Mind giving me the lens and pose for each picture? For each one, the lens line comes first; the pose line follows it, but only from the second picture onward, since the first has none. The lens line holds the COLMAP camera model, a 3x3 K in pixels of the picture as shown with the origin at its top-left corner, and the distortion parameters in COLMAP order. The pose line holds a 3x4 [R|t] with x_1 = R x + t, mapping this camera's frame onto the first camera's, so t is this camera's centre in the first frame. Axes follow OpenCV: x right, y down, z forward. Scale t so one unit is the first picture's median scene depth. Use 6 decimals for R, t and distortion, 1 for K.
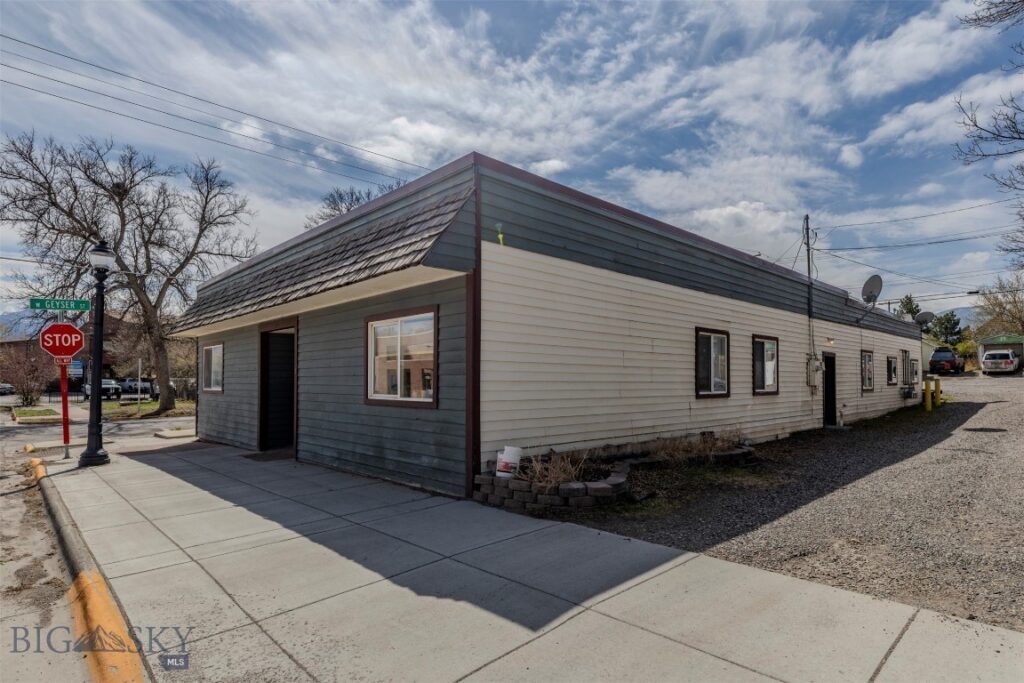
lens RADIAL K [[553.7, 0, 529.6], [0, 553.7, 369.0], [0, 0, 1]] dist [-0.001797, -0.000076]
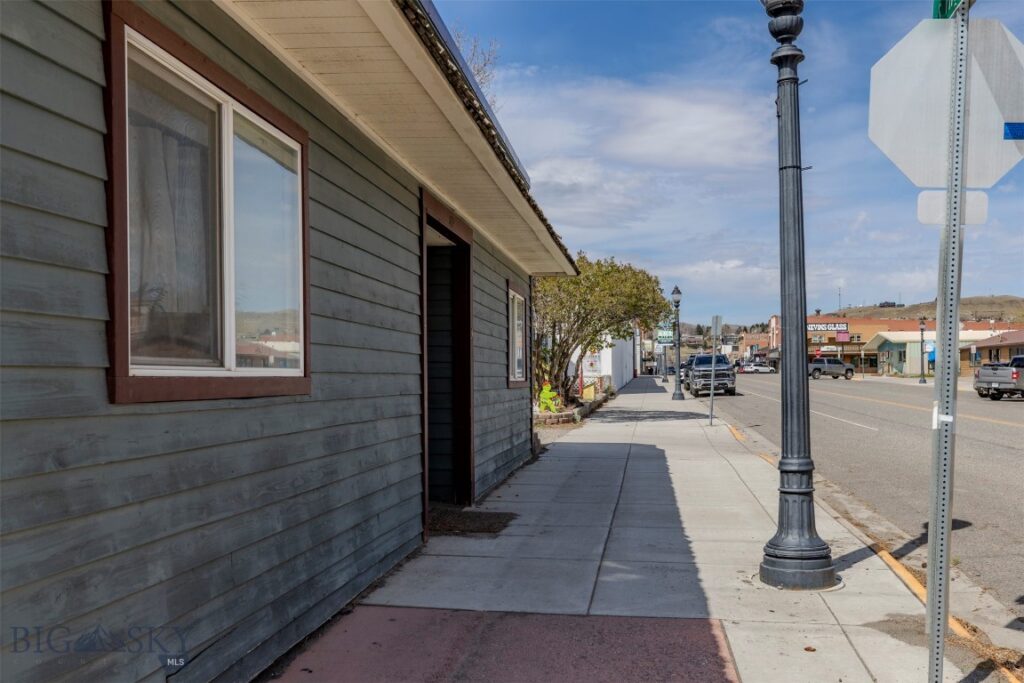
lens RADIAL K [[1021.7, 0, 529.3], [0, 1021.7, 370.2], [0, 0, 1]] dist [0.009179, 0.003487]
pose [[-0.625761, 0.013152, 0.779904, -1.143294], [-0.006212, 0.999742, -0.021843, 0.056547], [-0.779990, -0.018513, -0.625517, 1.490327]]
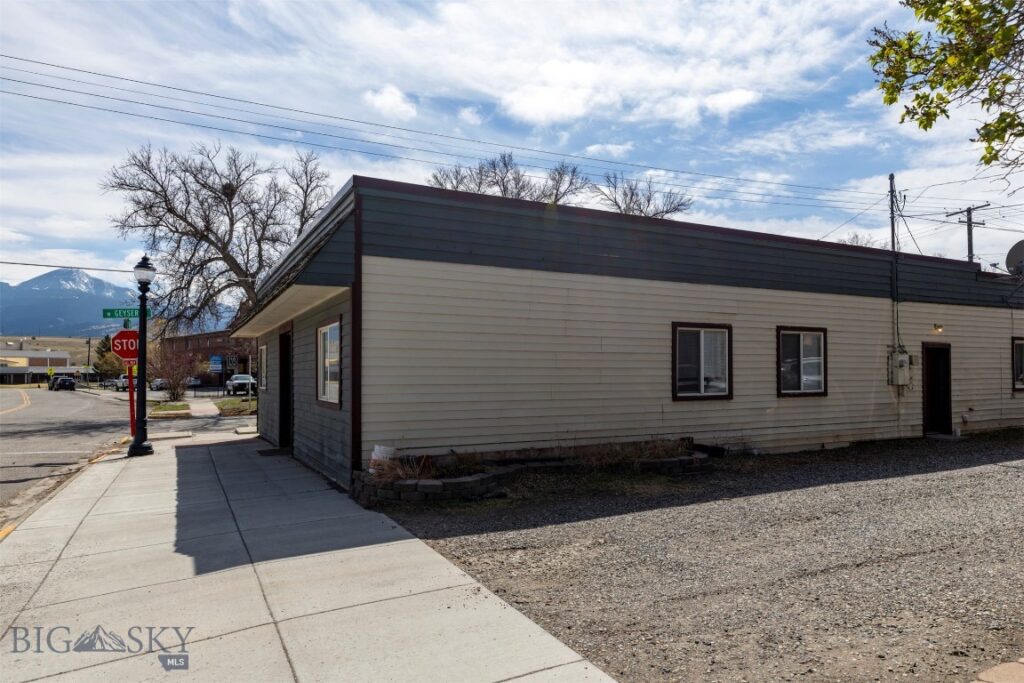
lens RADIAL K [[674.7, 0, 569.1], [0, 674.7, 364.3], [0, 0, 1]] dist [-0.001425, 0.003391]
pose [[0.967929, -0.006281, -0.251145, 0.396828], [0.008533, 0.999933, 0.007879, -0.016191], [0.251078, -0.009770, 0.967917, -0.114027]]
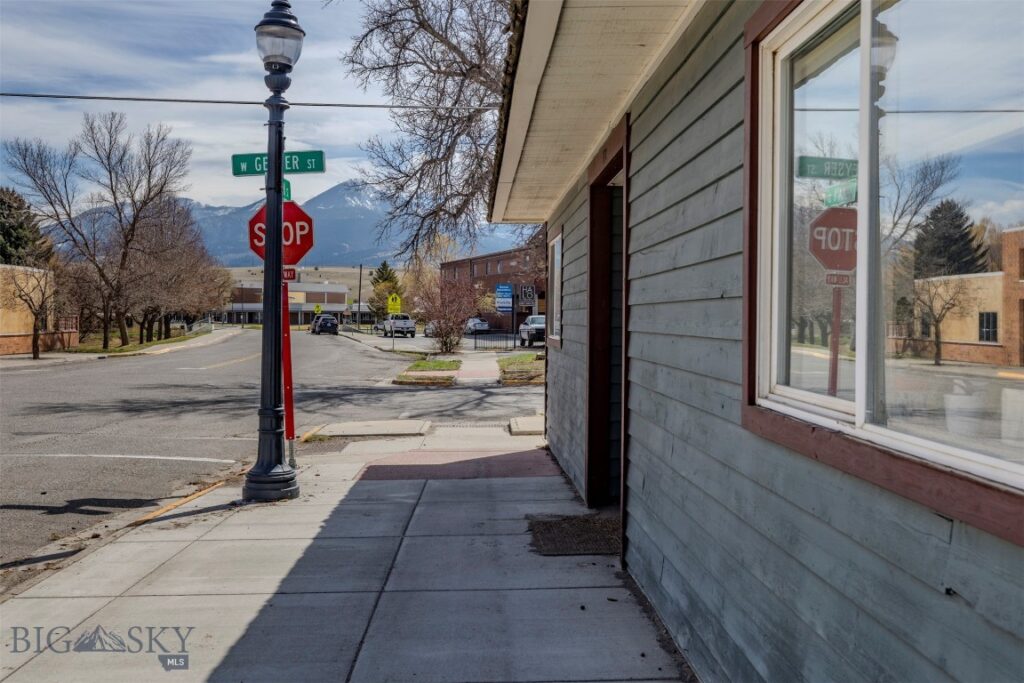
lens RADIAL K [[997.1, 0, 512.0], [0, 997.1, 341.5], [0, 0, 1]] dist [0.004143, 0.002461]
pose [[0.735103, 0.024491, -0.677513, -0.079800], [0.003858, 0.999180, 0.040305, 0.010702], [0.677945, -0.032242, 0.734405, 0.510280]]
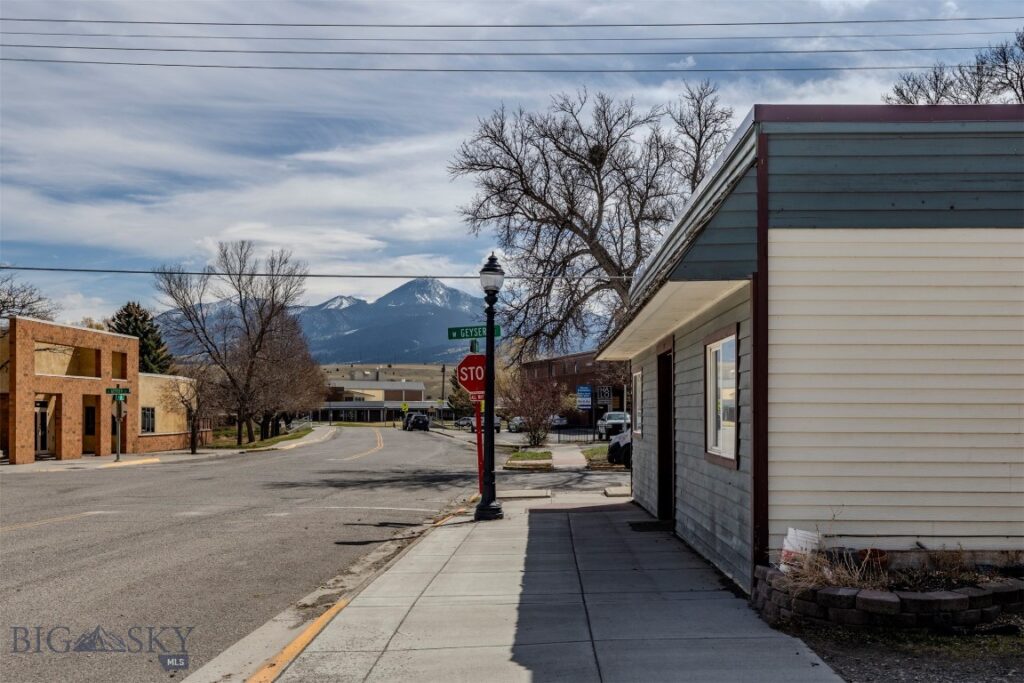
lens RADIAL K [[1041.4, 0, 514.1], [0, 1041.4, 405.3], [0, 0, 1]] dist [-0.002161, 0.002197]
pose [[0.691584, -0.003761, -0.722286, 0.394227], [0.015911, 0.999823, 0.010028, -0.018965], [0.722120, -0.018428, 0.691522, -0.085042]]
